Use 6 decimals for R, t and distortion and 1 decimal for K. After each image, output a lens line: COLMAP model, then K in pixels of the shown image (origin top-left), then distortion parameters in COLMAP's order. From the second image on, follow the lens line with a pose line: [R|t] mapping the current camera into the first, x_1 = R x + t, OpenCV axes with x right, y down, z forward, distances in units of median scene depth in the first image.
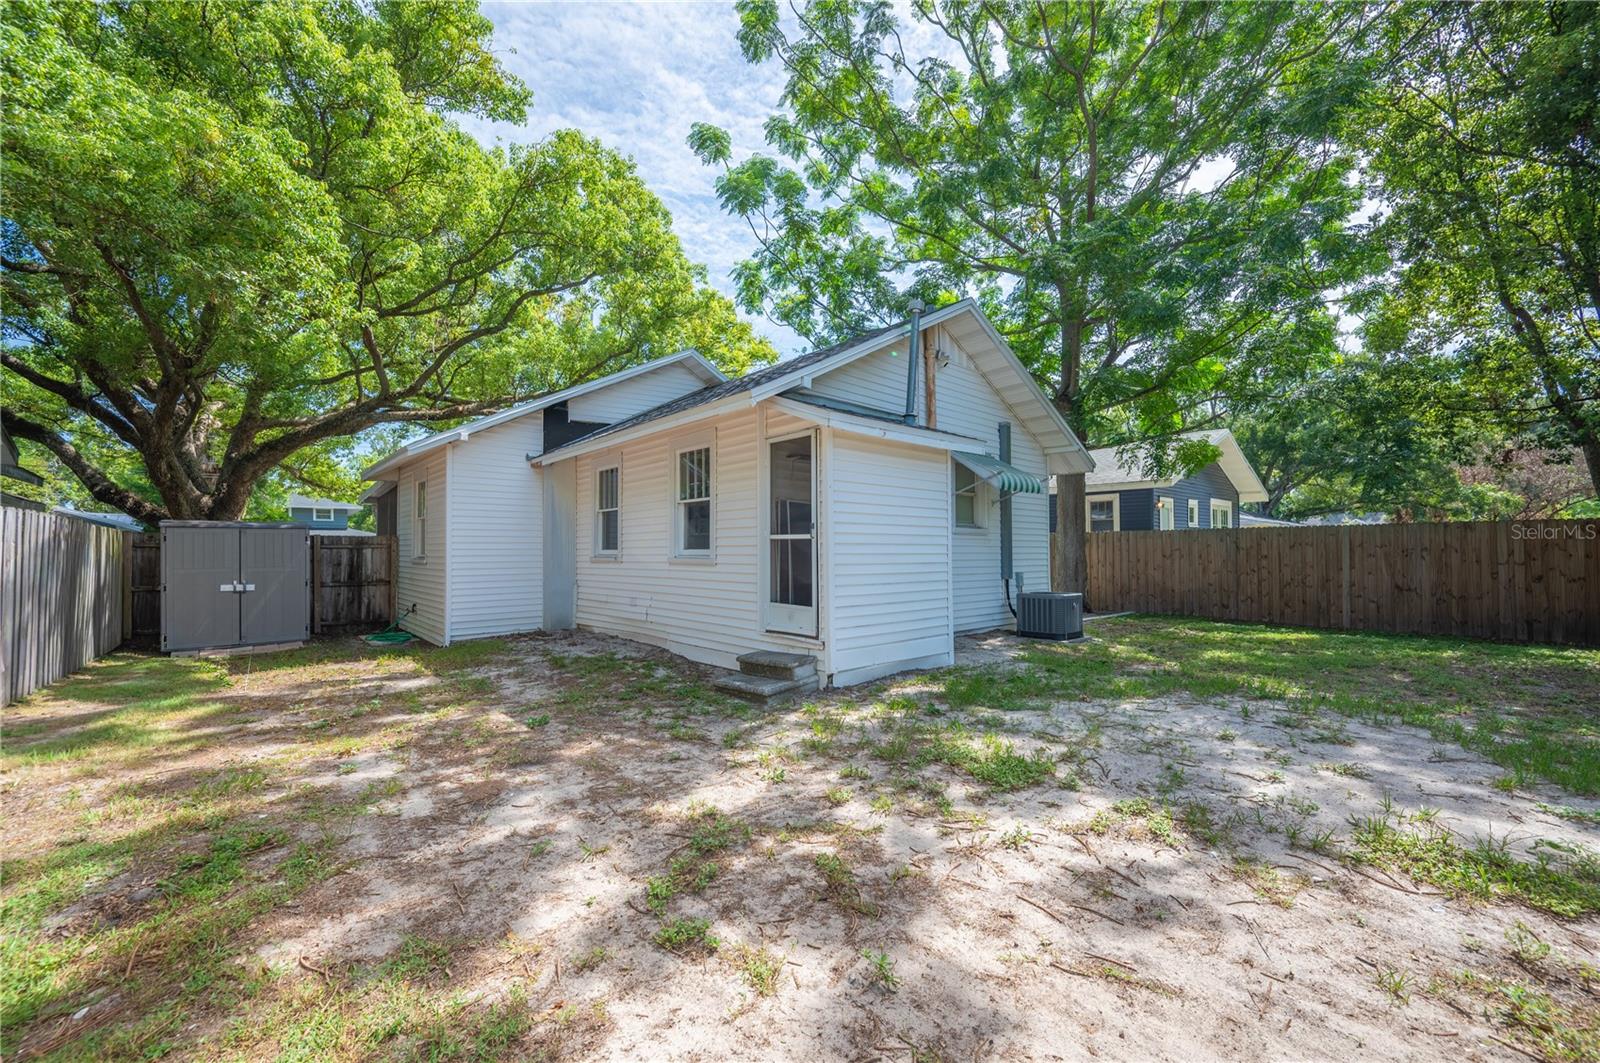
lens RADIAL K [[641.1, 0, 794.6], [0, 641.1, 534.9], [0, 0, 1]] dist [-0.001000, -0.000308]
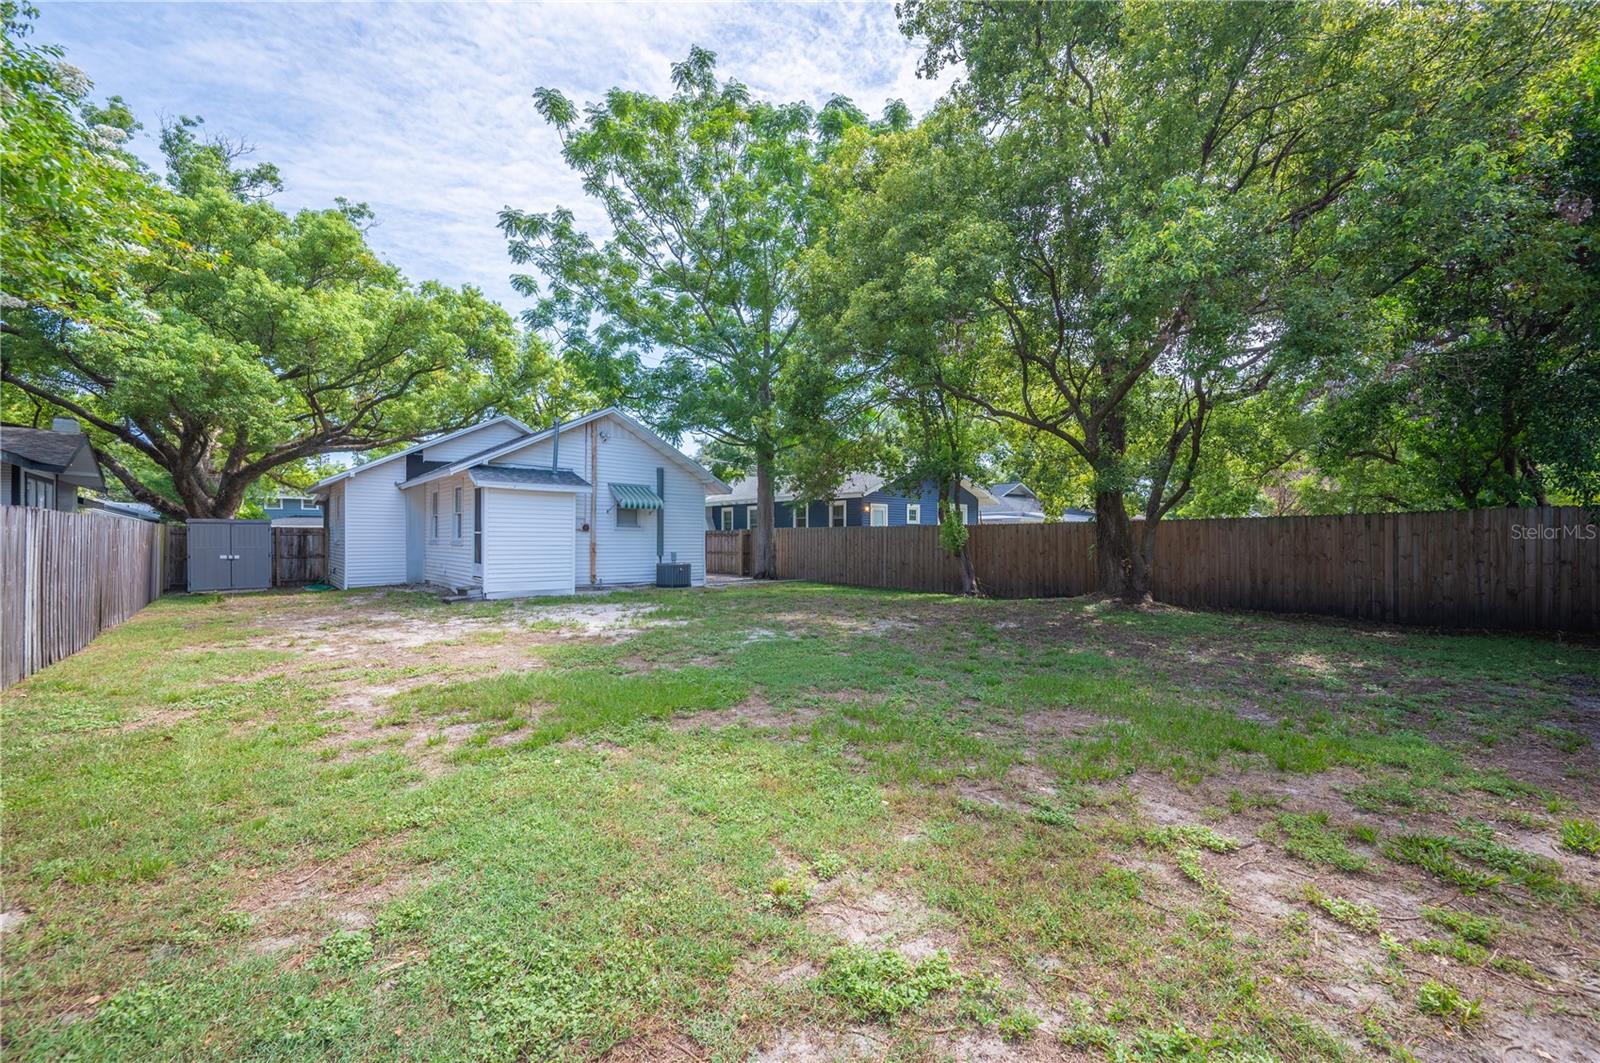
lens RADIAL K [[610.6, 0, 801.9], [0, 610.6, 537.9], [0, 0, 1]] dist [-0.020859, -0.000130]
pose [[0.999335, 0.006552, 0.035875, 0.532215], [-0.007464, 0.999651, 0.025341, -0.020665], [-0.035697, -0.025592, 0.999035, -0.580144]]
